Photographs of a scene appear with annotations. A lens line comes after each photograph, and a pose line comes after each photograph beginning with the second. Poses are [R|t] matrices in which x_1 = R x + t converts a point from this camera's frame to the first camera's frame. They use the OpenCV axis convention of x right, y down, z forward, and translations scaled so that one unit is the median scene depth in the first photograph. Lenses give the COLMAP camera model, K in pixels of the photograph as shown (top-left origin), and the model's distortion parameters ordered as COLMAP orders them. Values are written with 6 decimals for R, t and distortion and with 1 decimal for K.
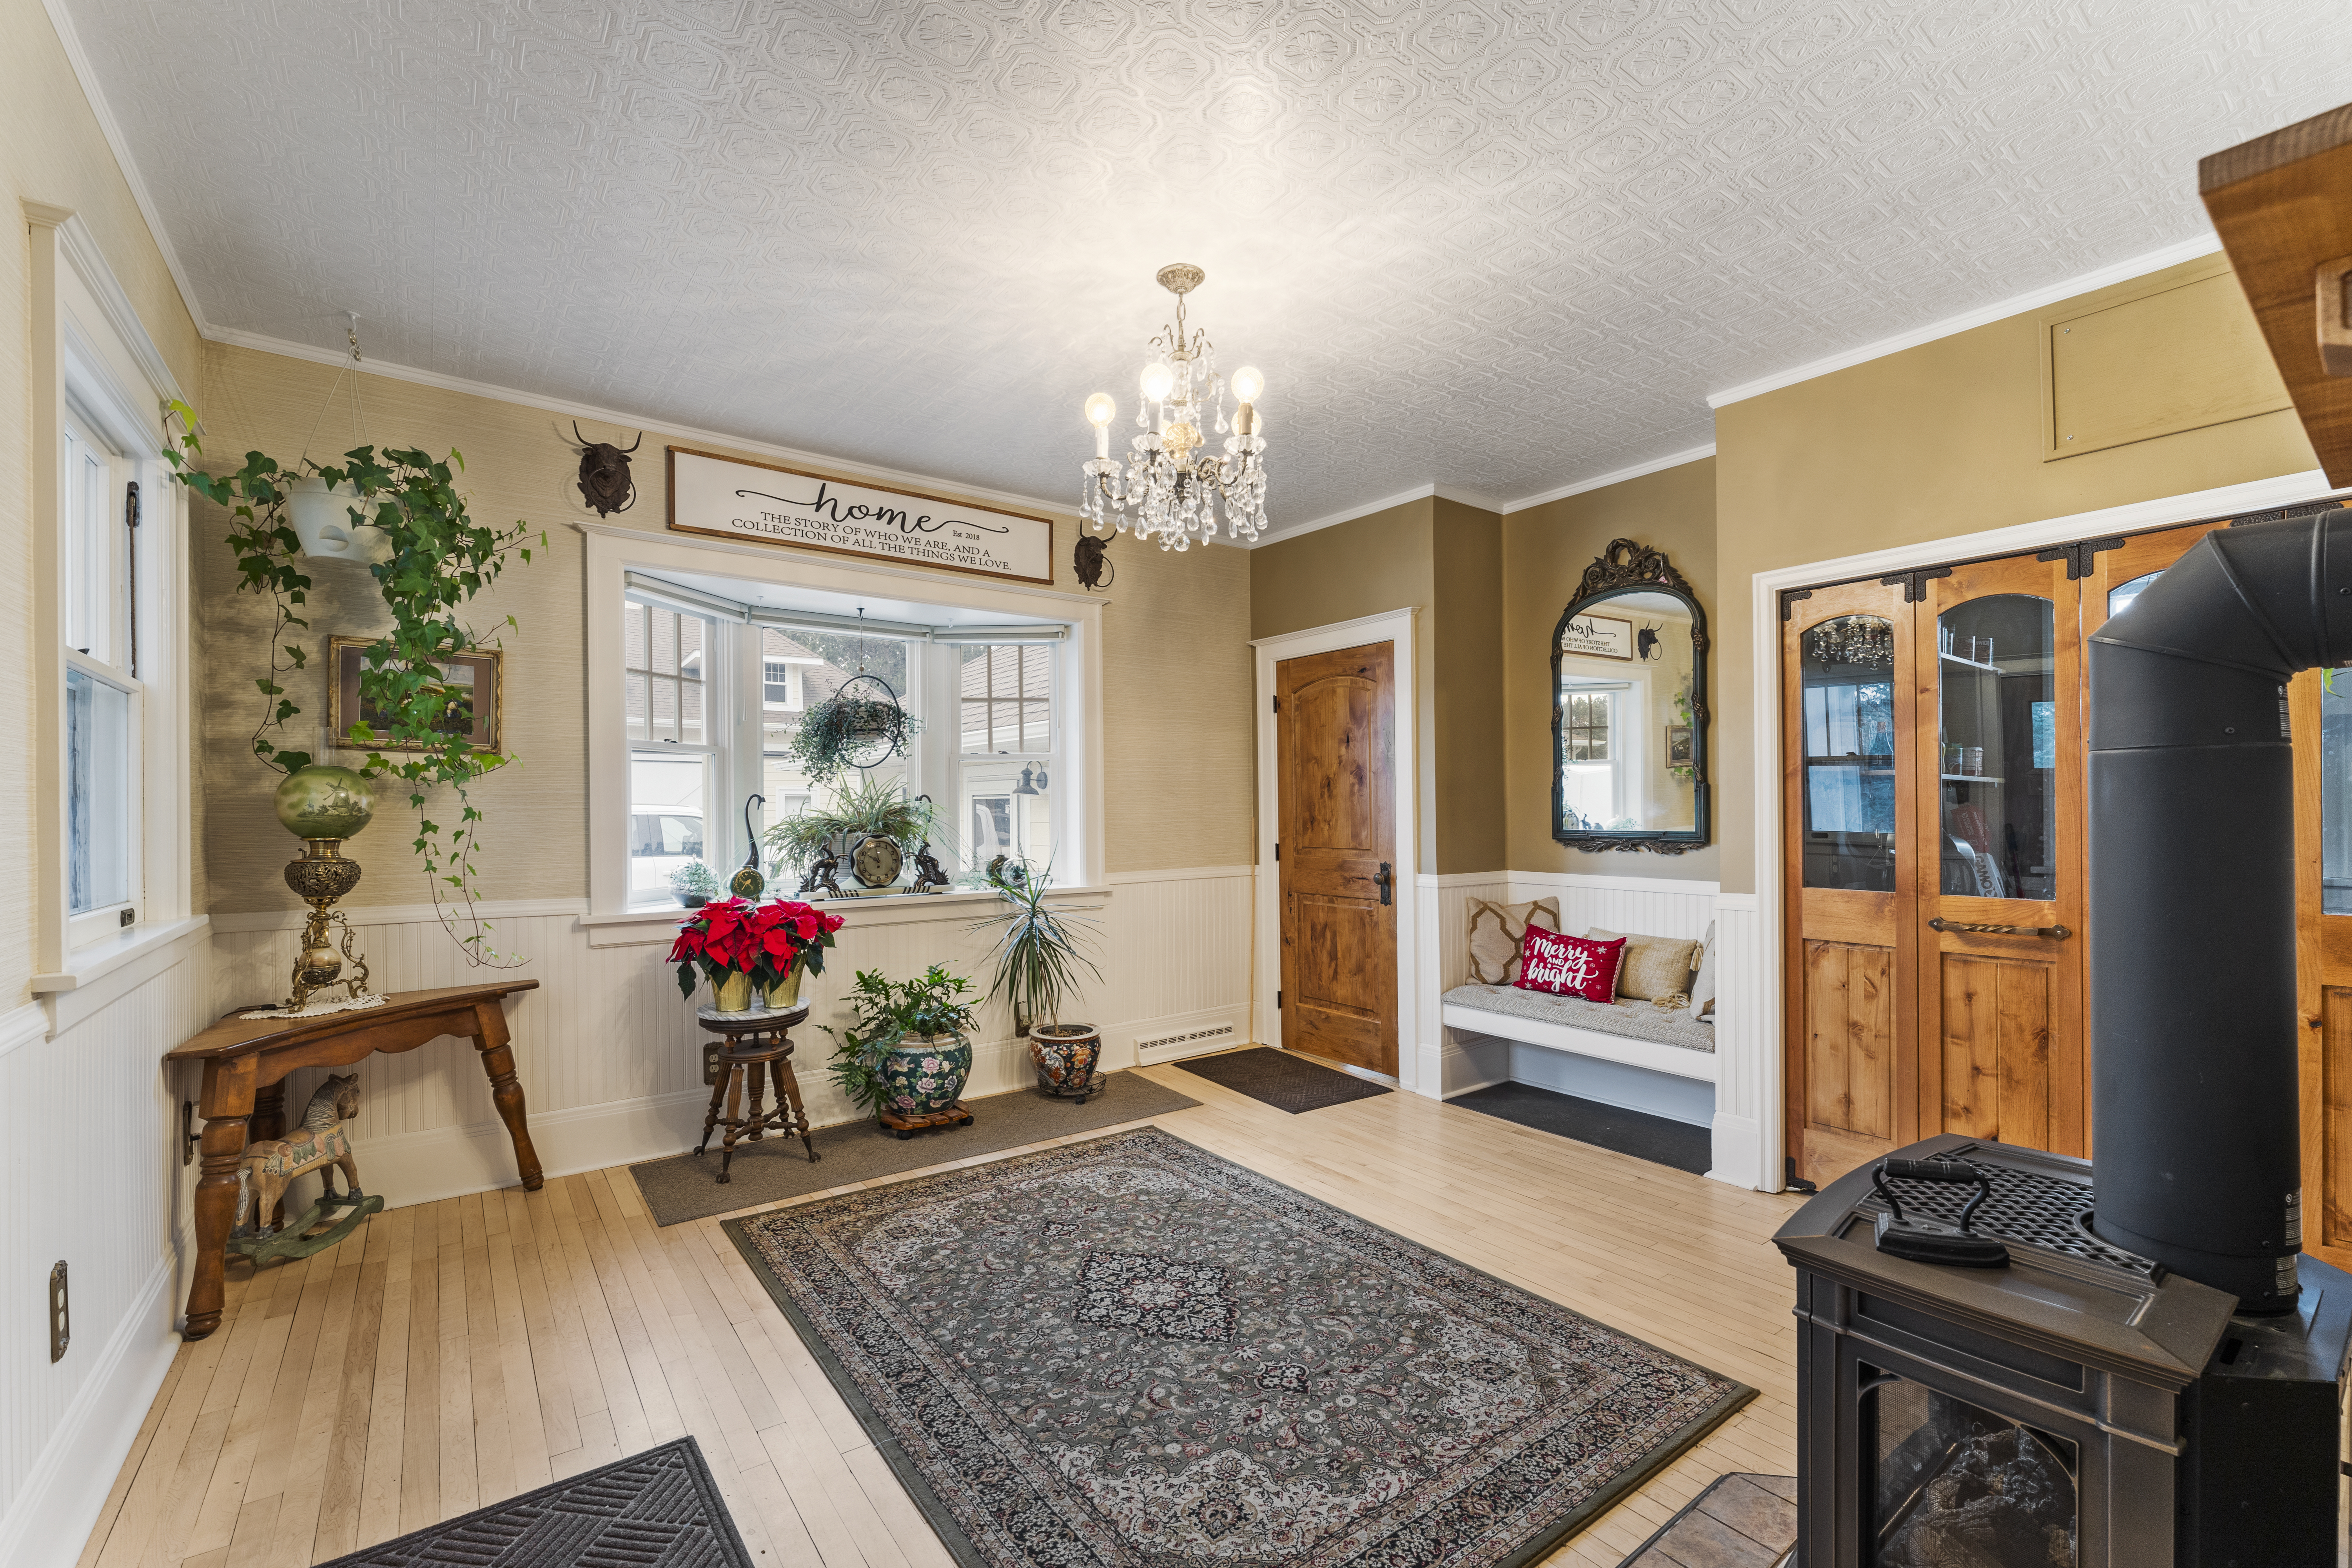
lens RADIAL K [[991.3, 0, 1175.6], [0, 991.3, 813.1], [0, 0, 1]] dist [-0.000965, -0.000170]
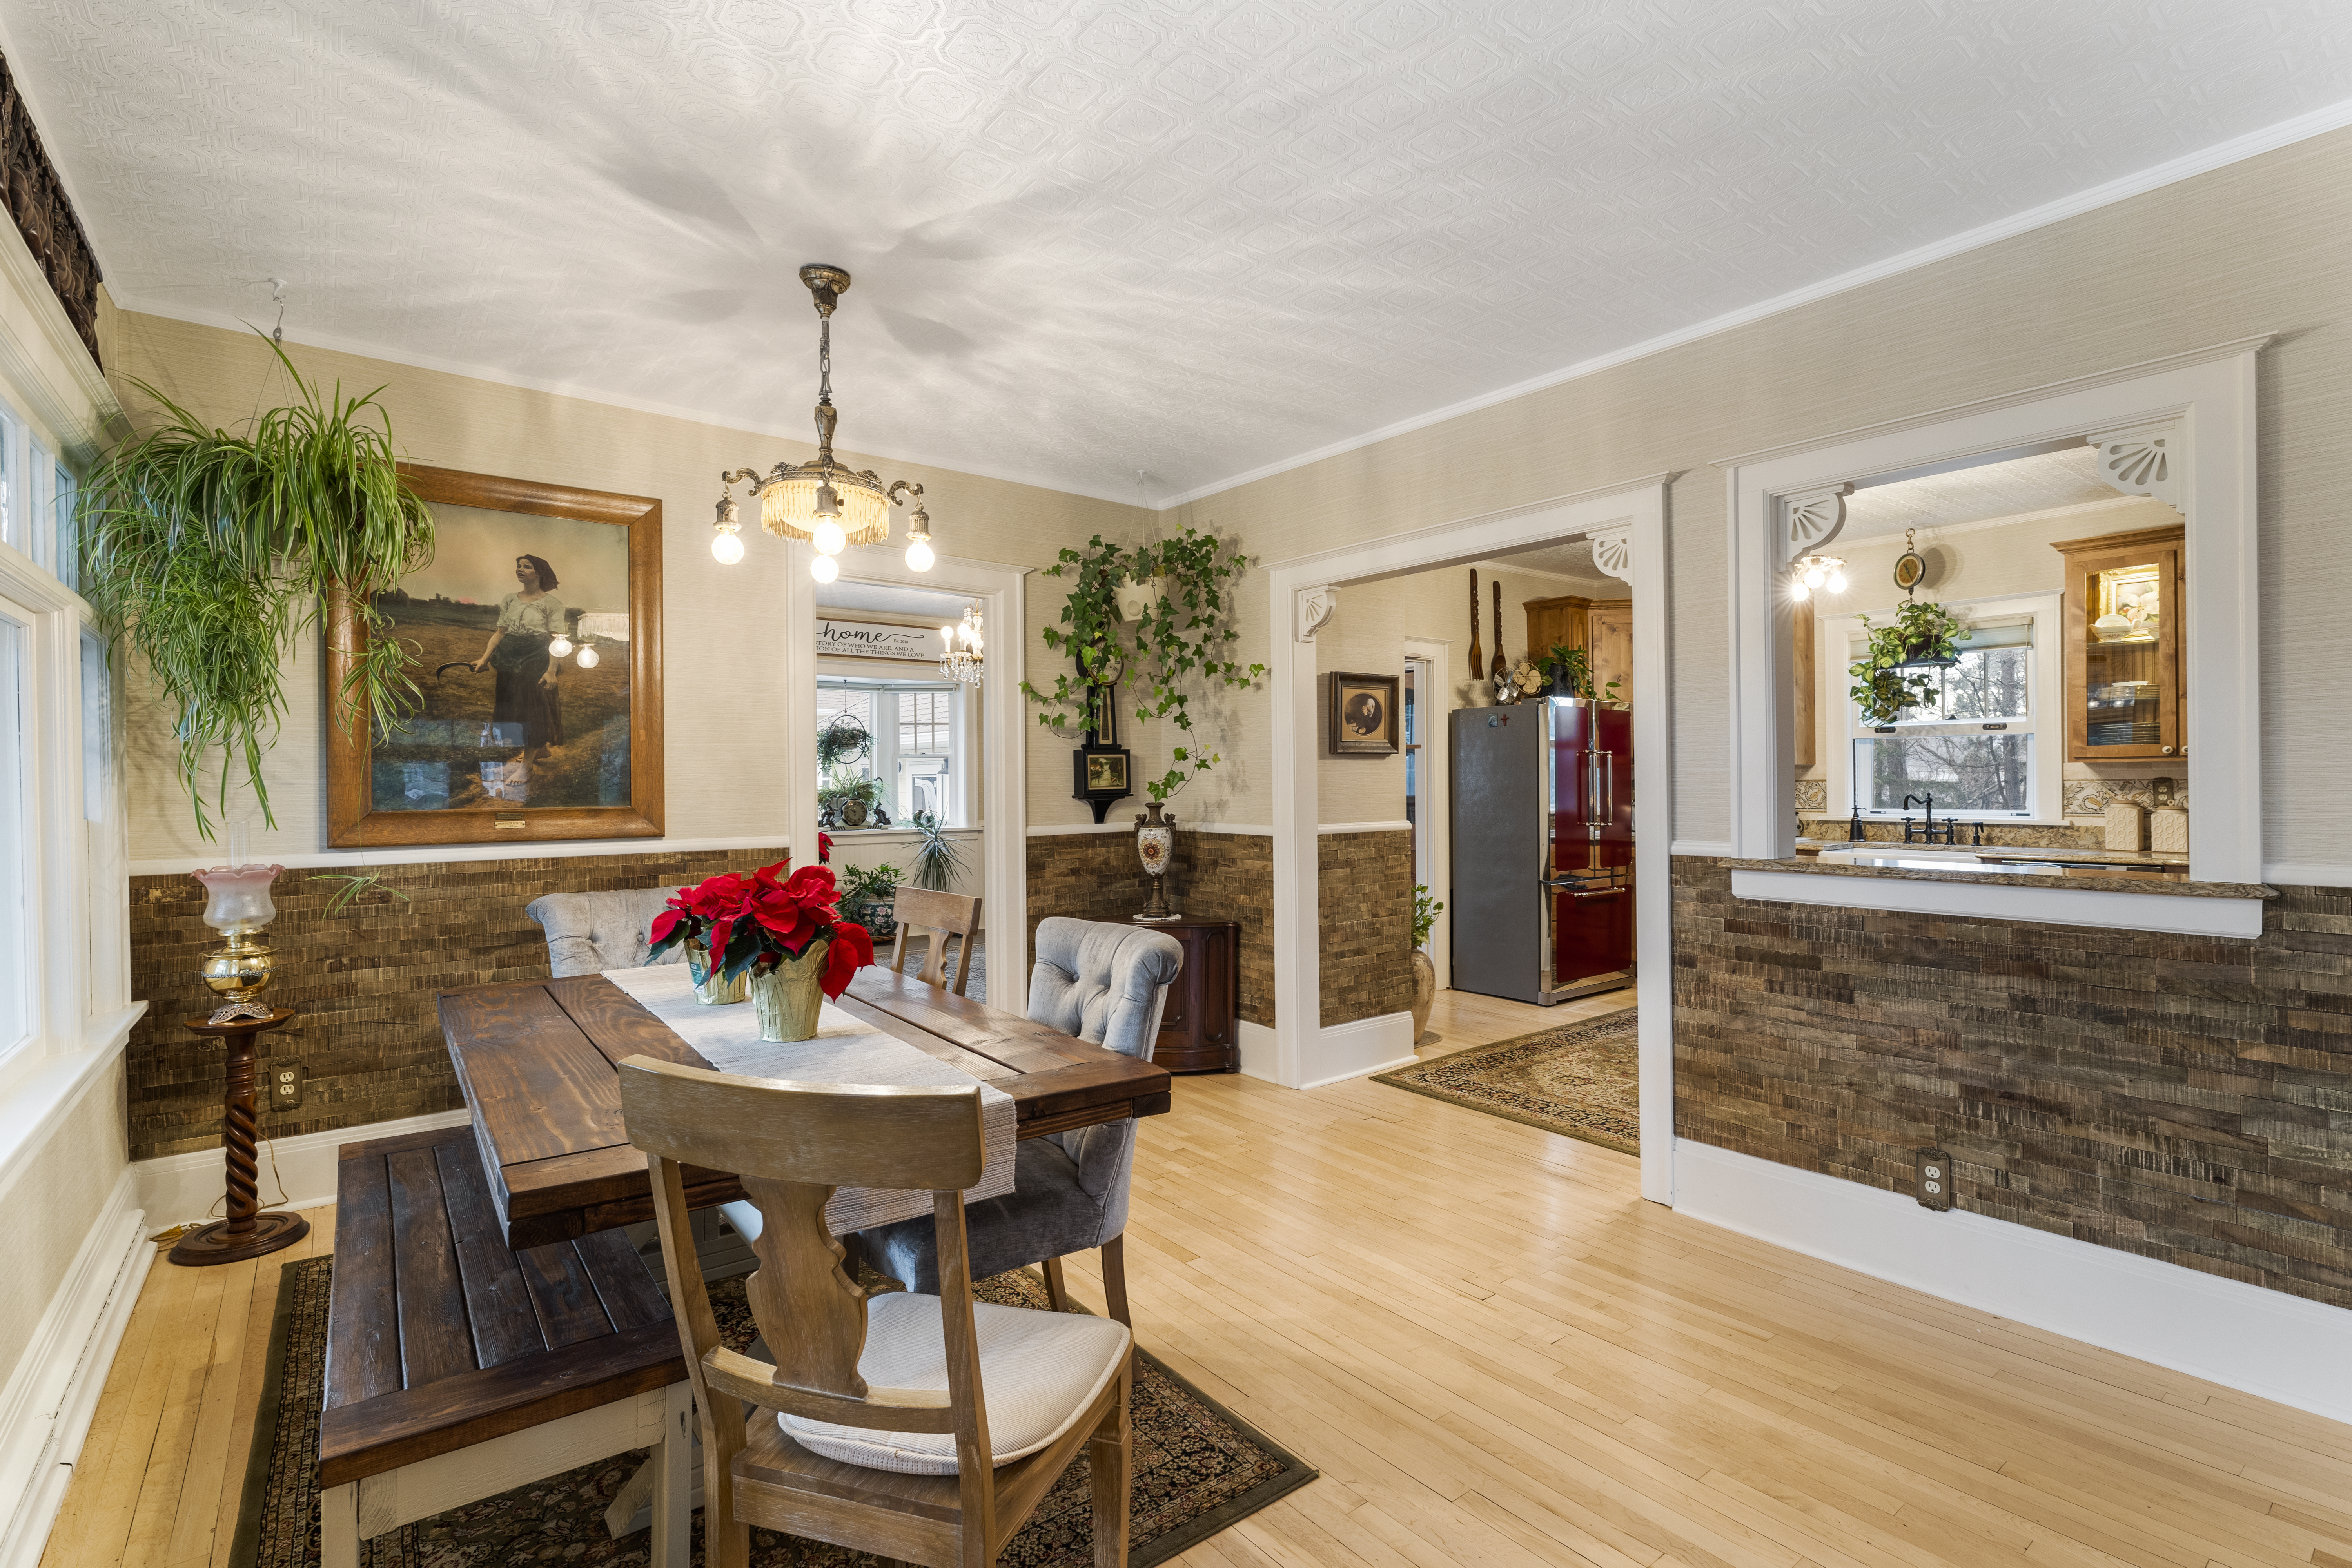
lens RADIAL K [[1071.5, 0, 1176.0], [0, 1071.5, 784.0], [0, 0, 1]] dist [-0.004121, -0.000627]
pose [[0.999758, 0.000352, 0.021976, 0.299374], [-0.000347, 1.000000, -0.000225, -0.006313], [-0.021976, 0.000217, 0.999758, -1.176123]]
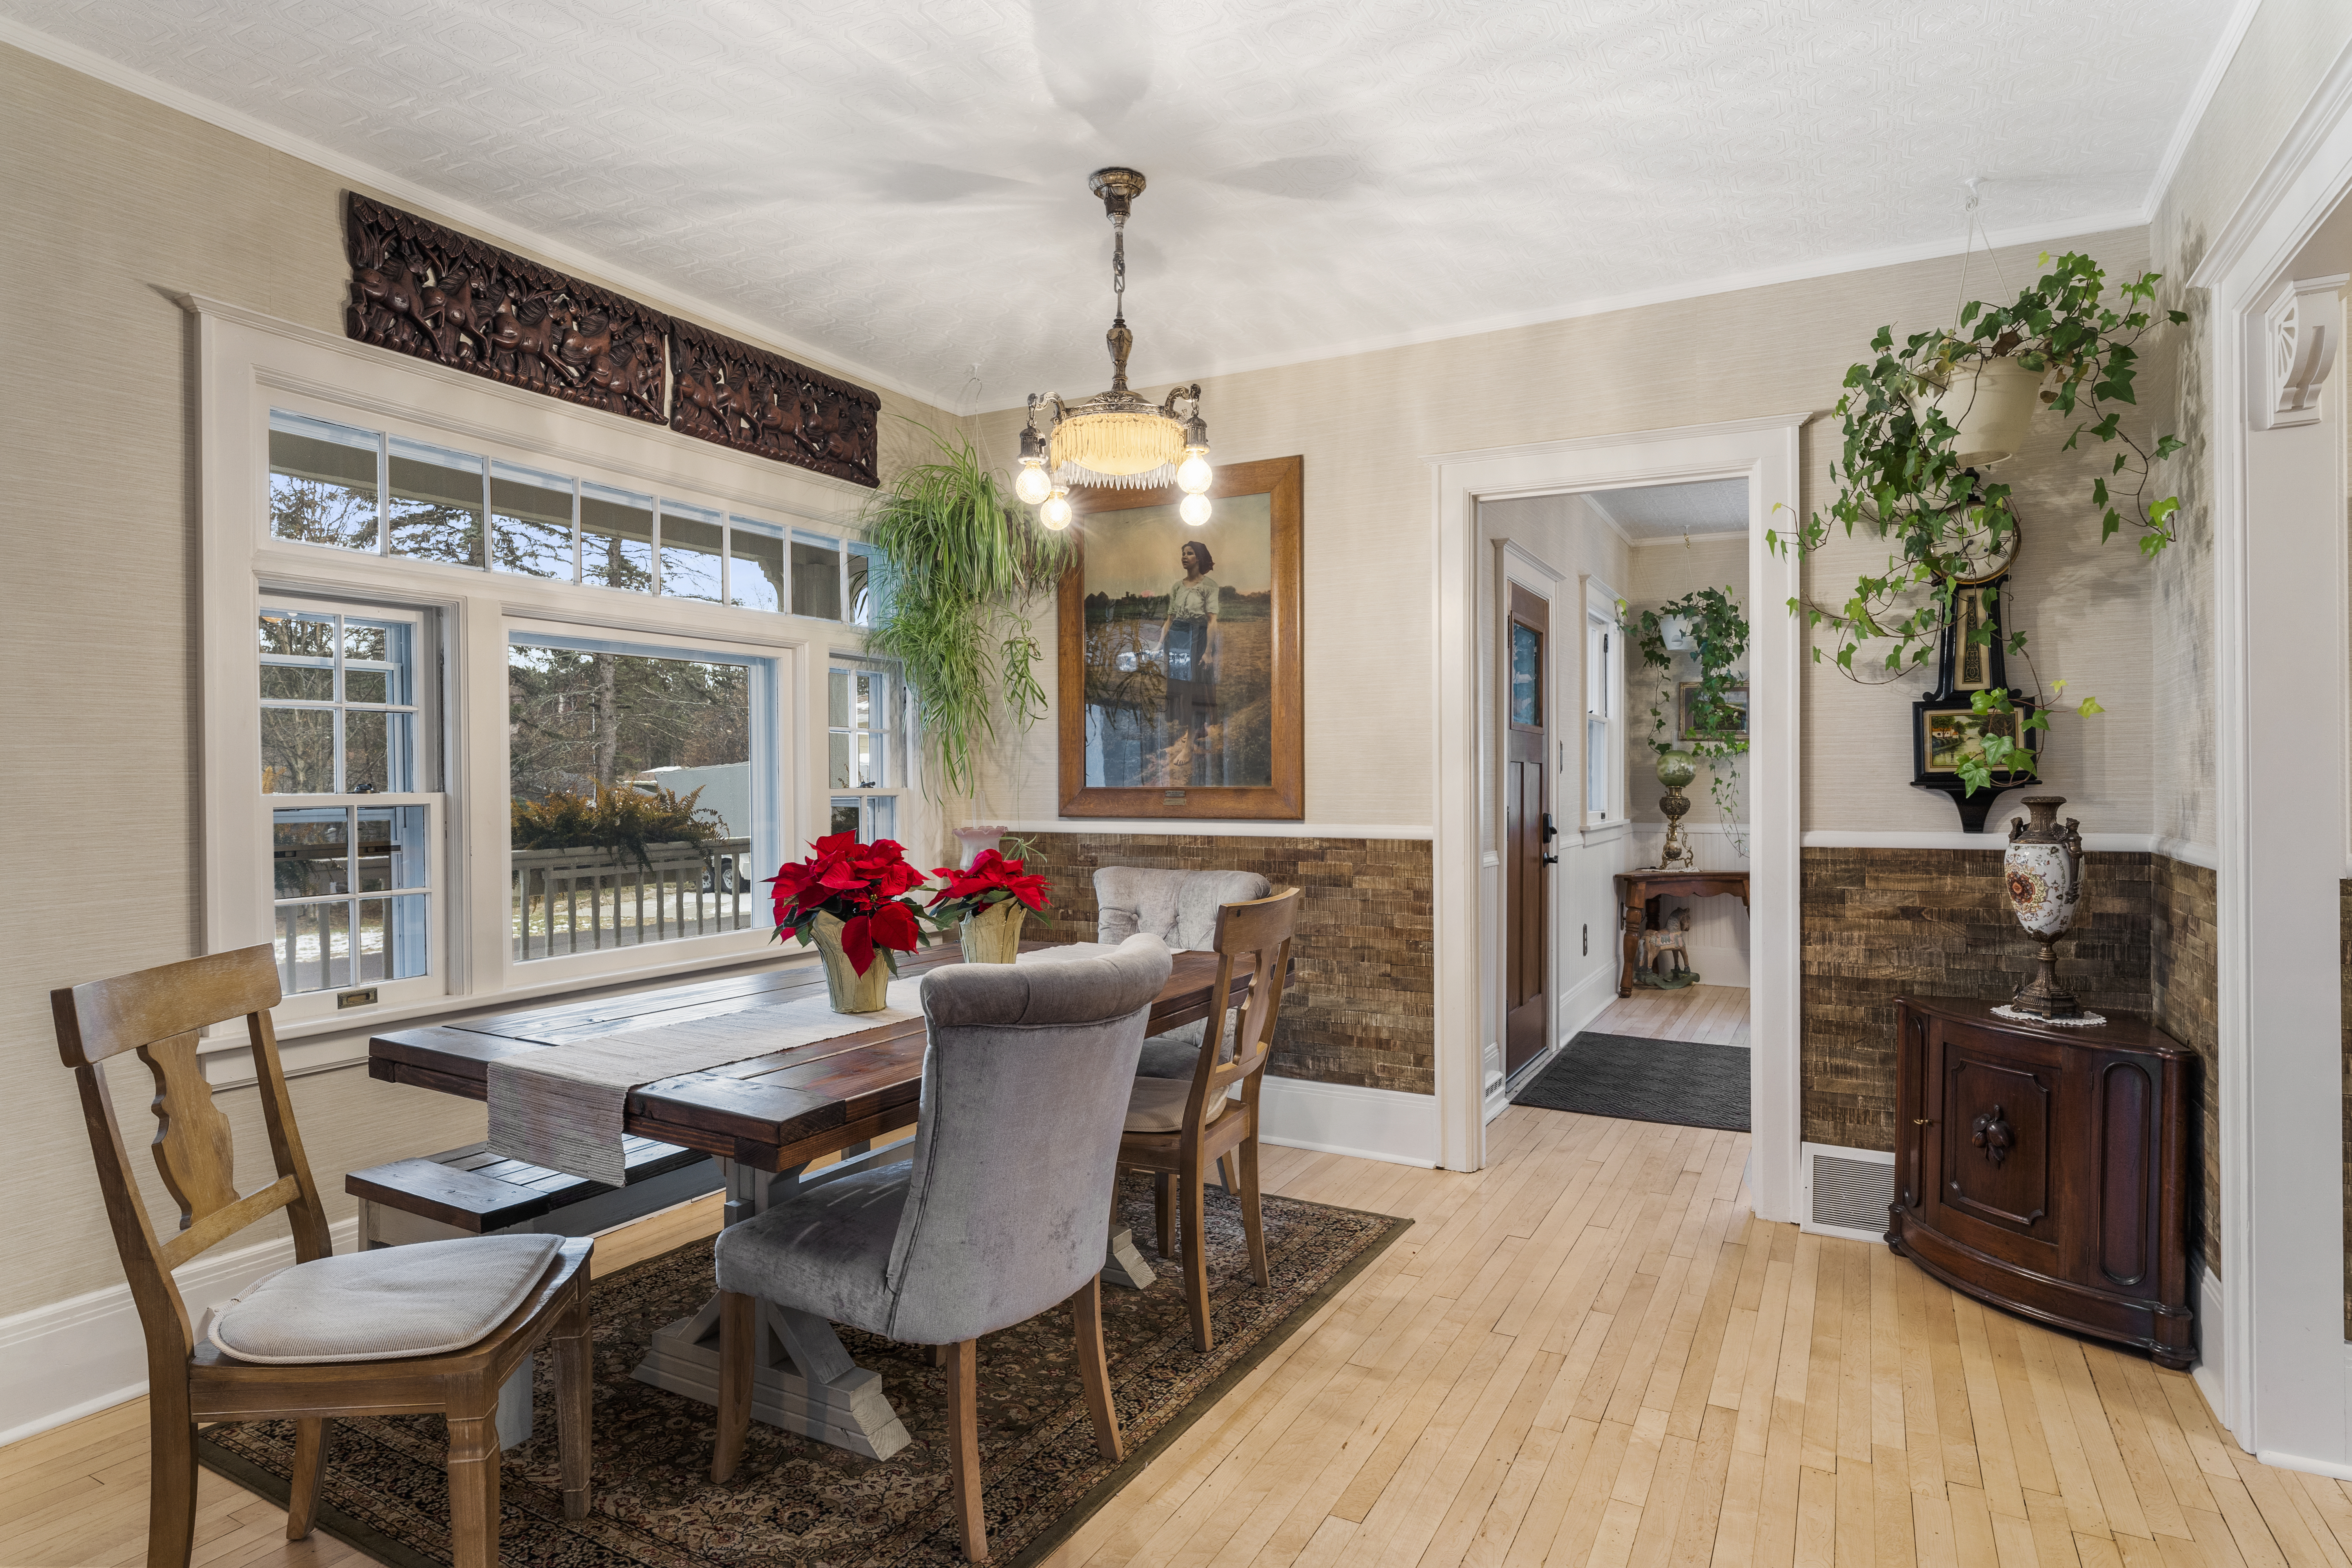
lens RADIAL K [[1284.9, 0, 1176.0], [0, 1284.9, 784.0], [0, 0, 1]] dist [0.011419, 0.000196]
pose [[0.421376, 0.008185, -0.906849, 0.789138], [-0.003690, 0.999966, 0.007310, 0.003717], [0.906878, 0.000266, 0.421392, -0.742934]]
